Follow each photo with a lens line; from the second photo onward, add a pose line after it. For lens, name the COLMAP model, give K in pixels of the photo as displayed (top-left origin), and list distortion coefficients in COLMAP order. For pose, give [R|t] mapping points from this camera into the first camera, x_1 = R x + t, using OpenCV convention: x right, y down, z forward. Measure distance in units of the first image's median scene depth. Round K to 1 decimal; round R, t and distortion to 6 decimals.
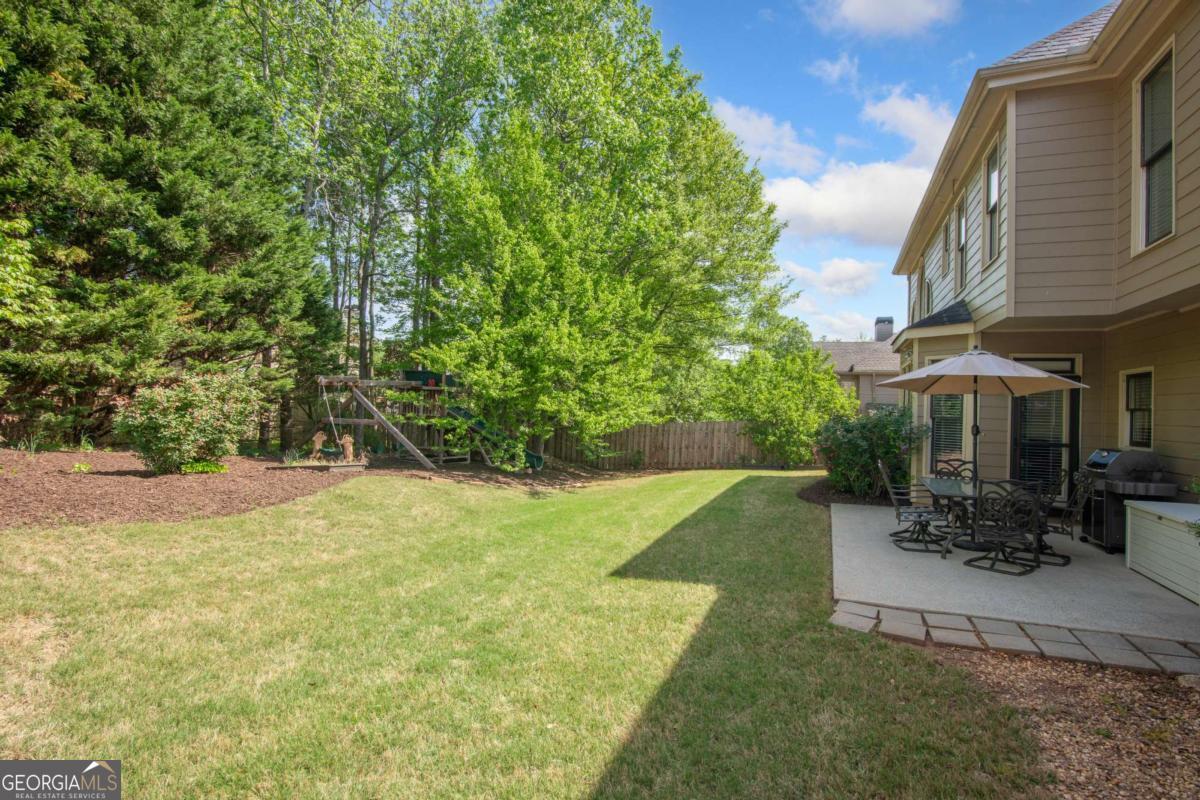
lens RADIAL K [[591.3, 0, 600.0], [0, 591.3, 400.0], [0, 0, 1]] dist [-0.015789, -0.000248]
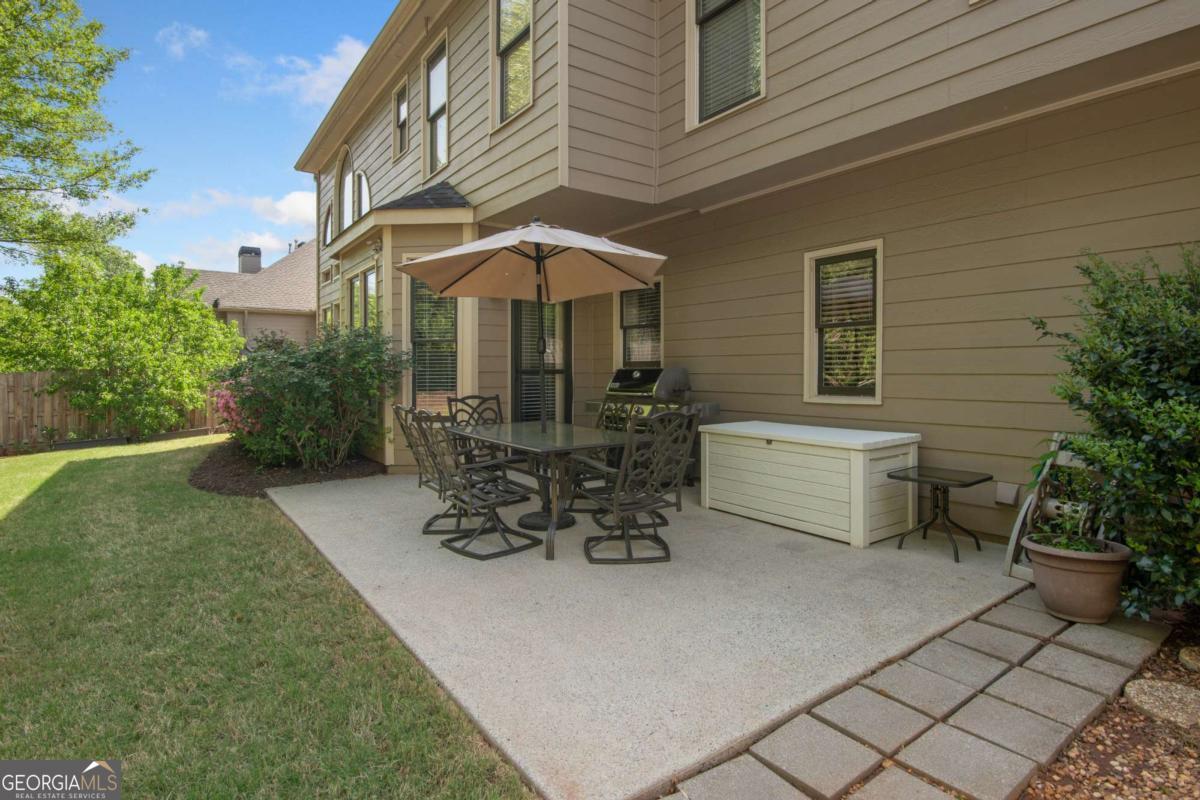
lens RADIAL K [[611.5, 0, 601.3], [0, 611.5, 374.4], [0, 0, 1]] dist [-0.018857, -0.000471]
pose [[0.541900, -0.039973, 0.839492, 0.044263], [0.009242, 0.999091, 0.041607, 0.024818], [-0.840392, -0.014788, 0.541777, 0.255418]]
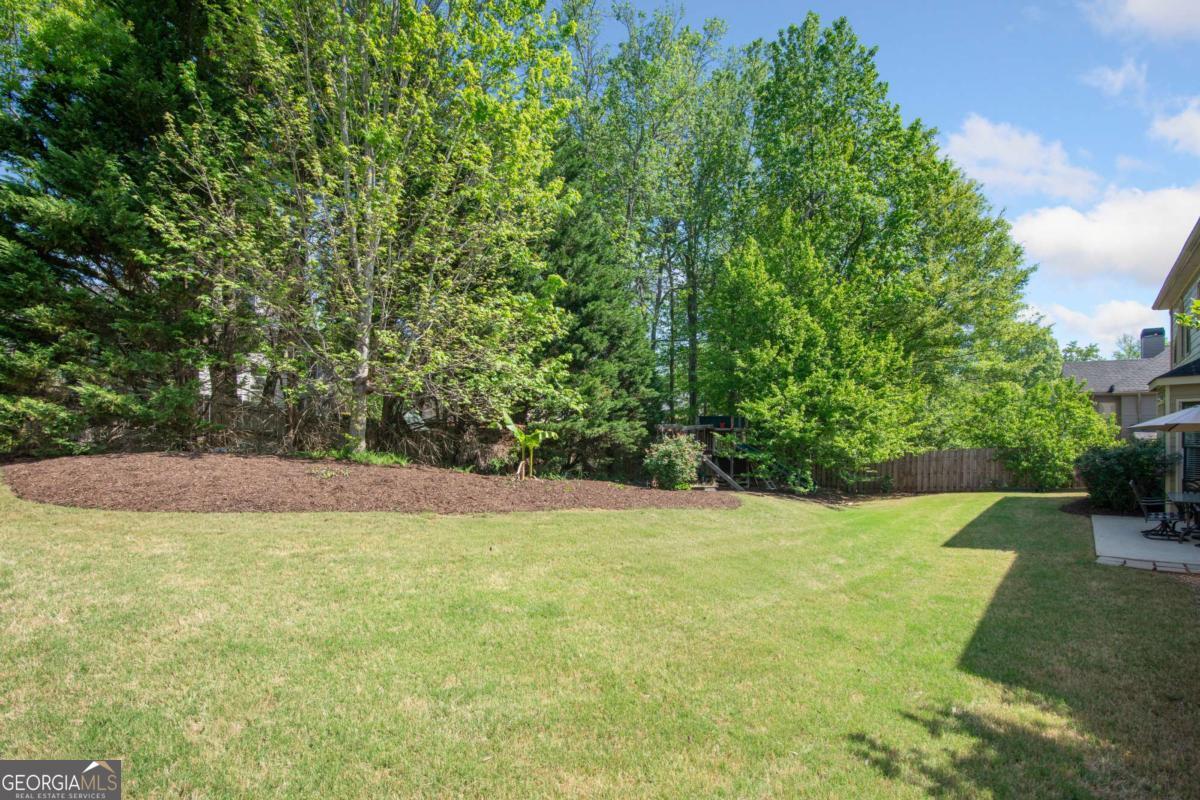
lens RADIAL K [[606.5, 0, 599.3], [0, 606.5, 431.9], [0, 0, 1]] dist [-0.013638, -0.000467]
pose [[0.952756, -0.030014, -0.302249, -0.151090], [0.033014, 0.999443, 0.004820, -0.031611], [0.301936, -0.014571, 0.953217, -0.375007]]
